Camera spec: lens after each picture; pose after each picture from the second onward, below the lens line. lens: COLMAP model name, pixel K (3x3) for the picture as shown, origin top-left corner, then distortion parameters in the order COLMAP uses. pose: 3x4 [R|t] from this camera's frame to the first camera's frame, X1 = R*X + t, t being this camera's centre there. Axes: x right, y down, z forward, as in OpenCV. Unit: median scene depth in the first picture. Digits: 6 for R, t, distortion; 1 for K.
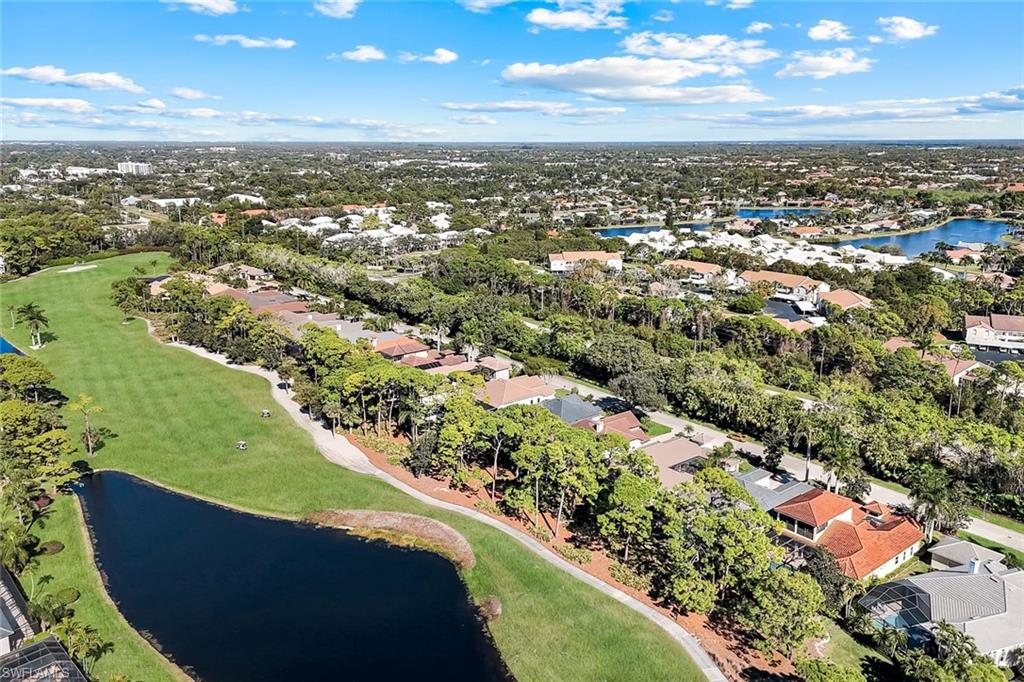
lens RADIAL K [[759.7, 0, 511.9], [0, 759.7, 377.3], [0, 0, 1]] dist [0.104945, -0.102032]
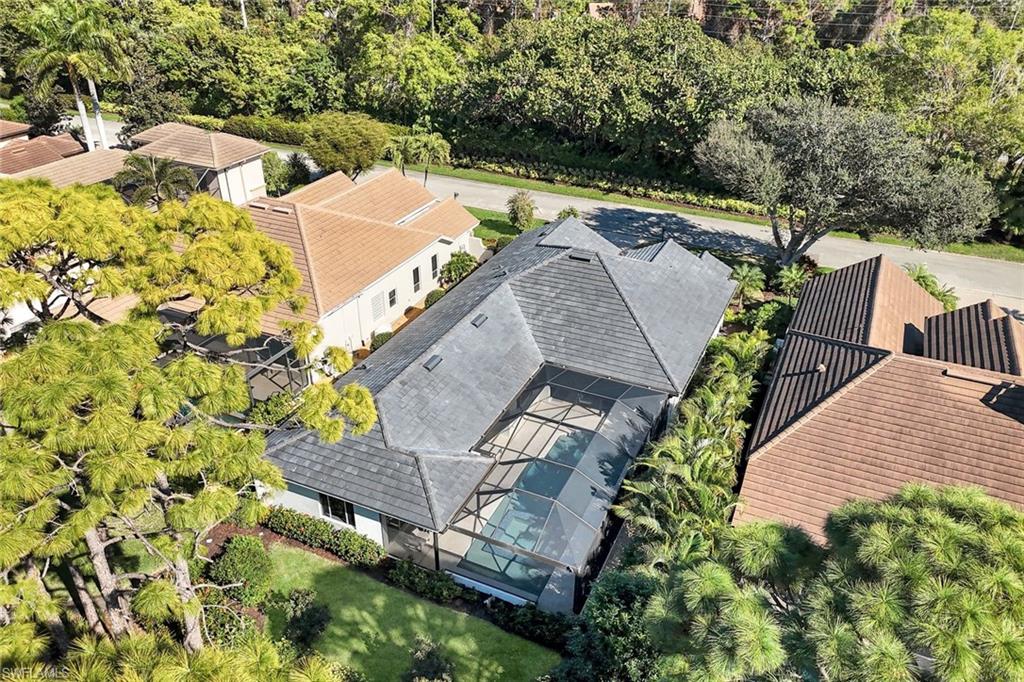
lens RADIAL K [[759.7, 0, 511.9], [0, 759.7, 377.3], [0, 0, 1]] dist [0.104945, -0.102032]
pose [[0.907208, -0.228715, 0.353078, -0.036144], [0.130043, 0.950657, 0.281675, -0.002501], [-0.400079, -0.209622, 0.892186, 0.654047]]
